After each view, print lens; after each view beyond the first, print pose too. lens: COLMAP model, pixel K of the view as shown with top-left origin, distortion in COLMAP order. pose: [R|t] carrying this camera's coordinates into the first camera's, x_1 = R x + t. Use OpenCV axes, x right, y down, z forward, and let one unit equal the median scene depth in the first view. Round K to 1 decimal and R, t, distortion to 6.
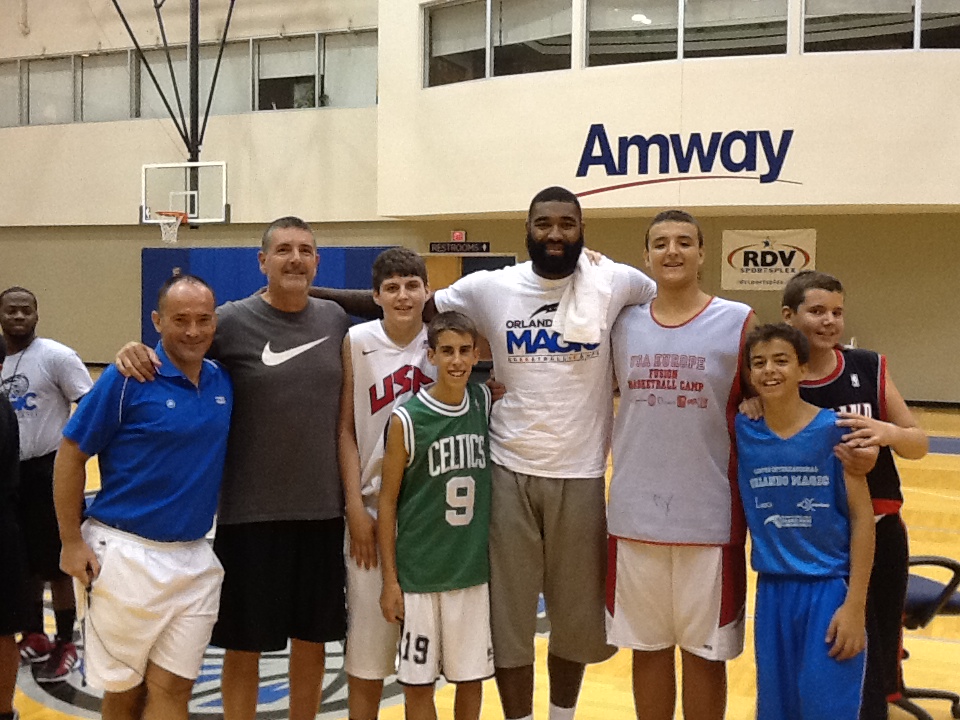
lens RADIAL K [[1151.5, 0, 478.4], [0, 1151.5, 353.7], [0, 0, 1]] dist [0.001494, 0.000000]
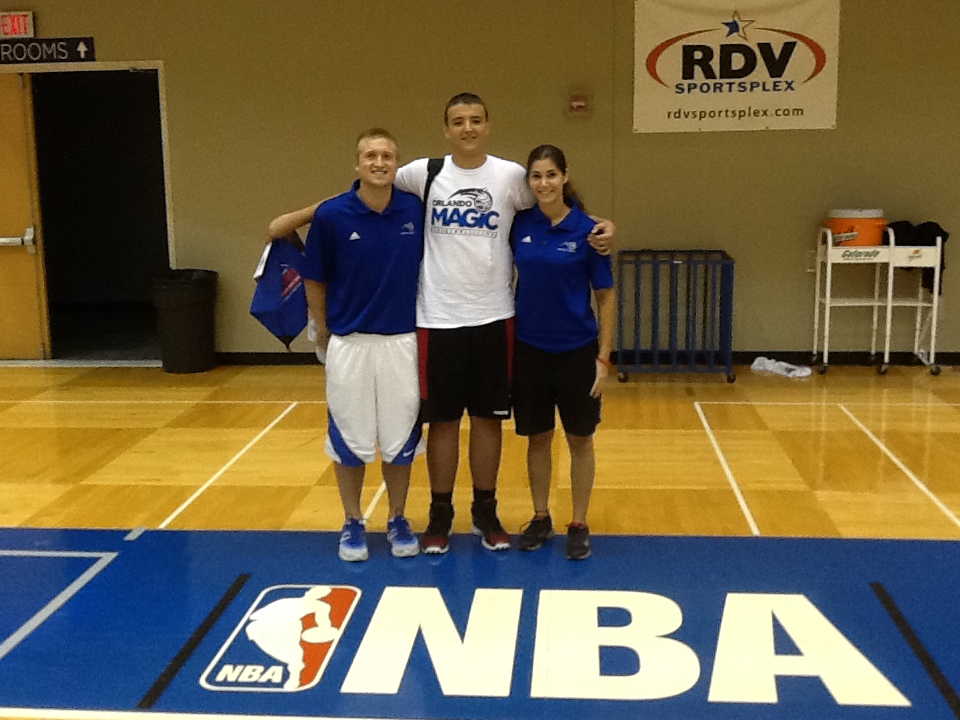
lens RADIAL K [[1053.9, 0, 474.3], [0, 1053.9, 353.0], [0, 0, 1]] dist [-0.000844, 0.000000]
pose [[0.947412, -0.091435, 0.306676, 0.015020], [0.046353, 0.987416, 0.151199, -0.038068], [-0.316642, -0.129033, 0.939728, 0.660037]]
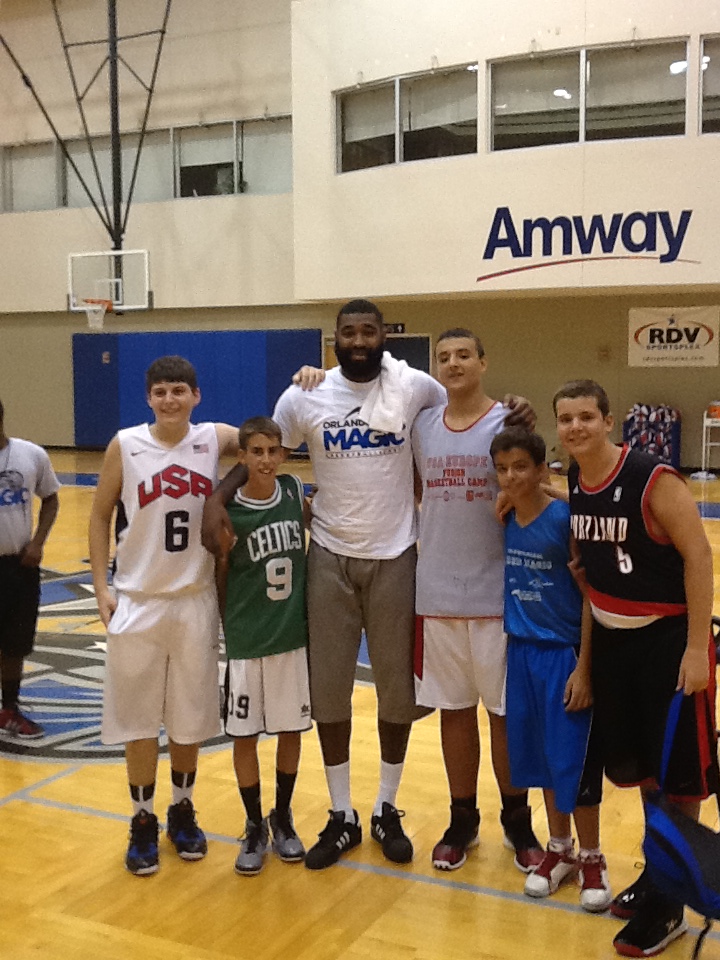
lens RADIAL K [[1145.9, 0, 387.4], [0, 1145.9, 477.5], [0, 0, 1]] dist [0.003616, 0.000000]
pose [[0.999361, -0.012712, -0.033396, 0.031198], [0.014213, 0.998882, 0.045076, -0.006283], [0.032786, -0.045522, 0.998425, -0.034917]]
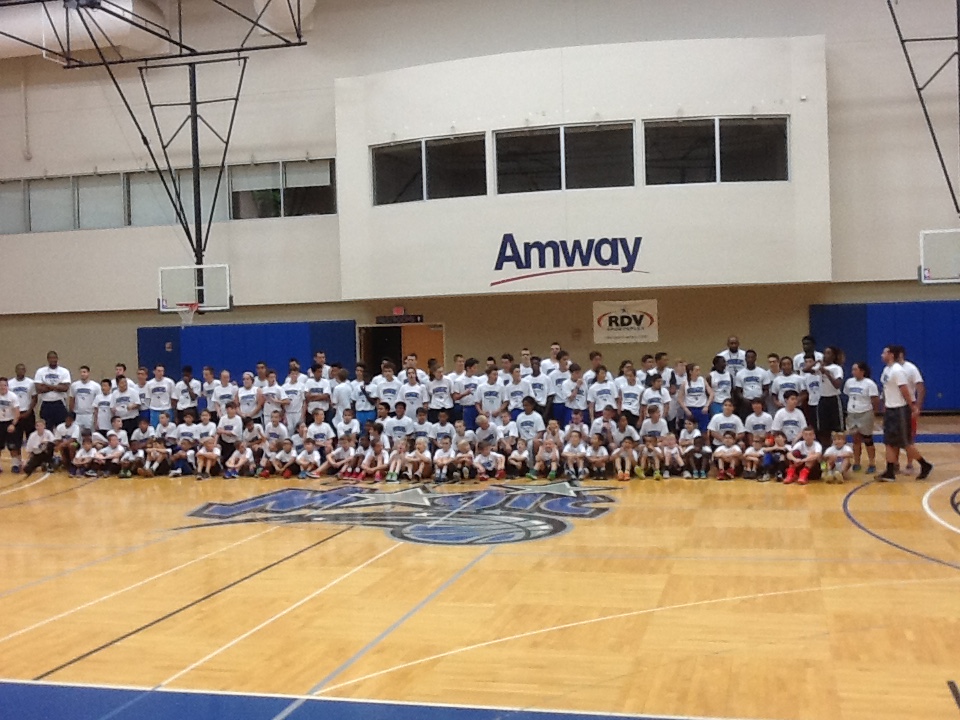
lens RADIAL K [[1151.5, 0, 485.8], [0, 1151.5, 360.9], [0, 0, 1]] dist [0.001494, 0.000000]
pose [[0.984718, -0.047906, 0.167440, -0.170967], [0.052258, 0.998398, -0.021677, -0.011130], [-0.166133, 0.030096, 0.985644, -0.403765]]
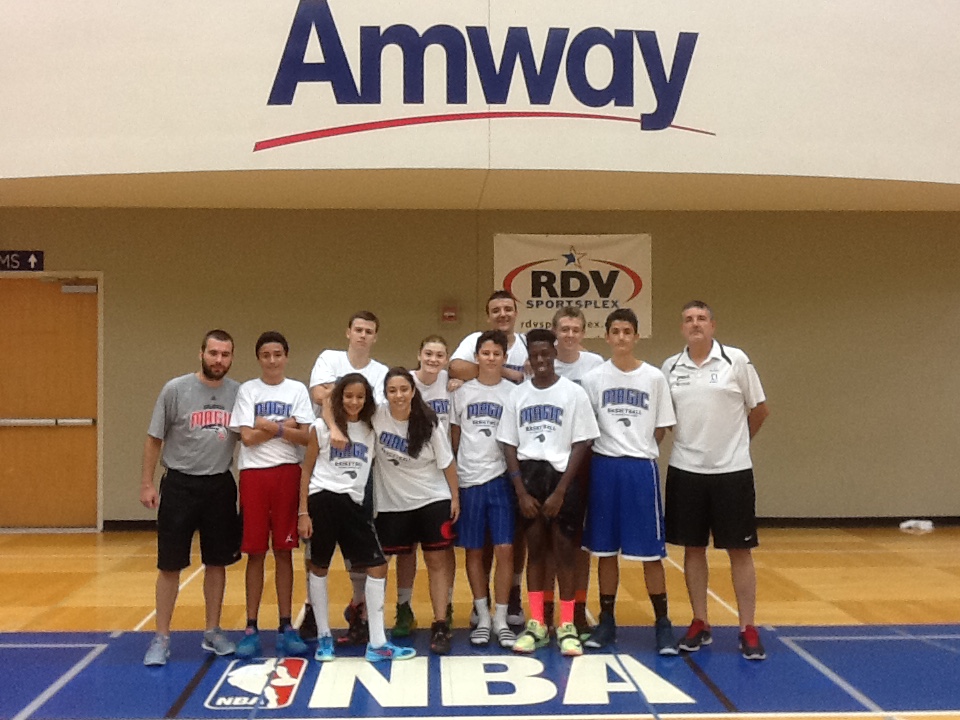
lens RADIAL K [[1151.5, 0, 452.0], [0, 1151.5, 377.3], [0, 0, 1]] dist [0.001494, 0.000000]
pose [[0.899841, -0.018913, 0.435808, -0.059657], [0.035266, 0.998944, -0.029464, -0.021927], [-0.434791, 0.041883, 0.899557, 0.536360]]
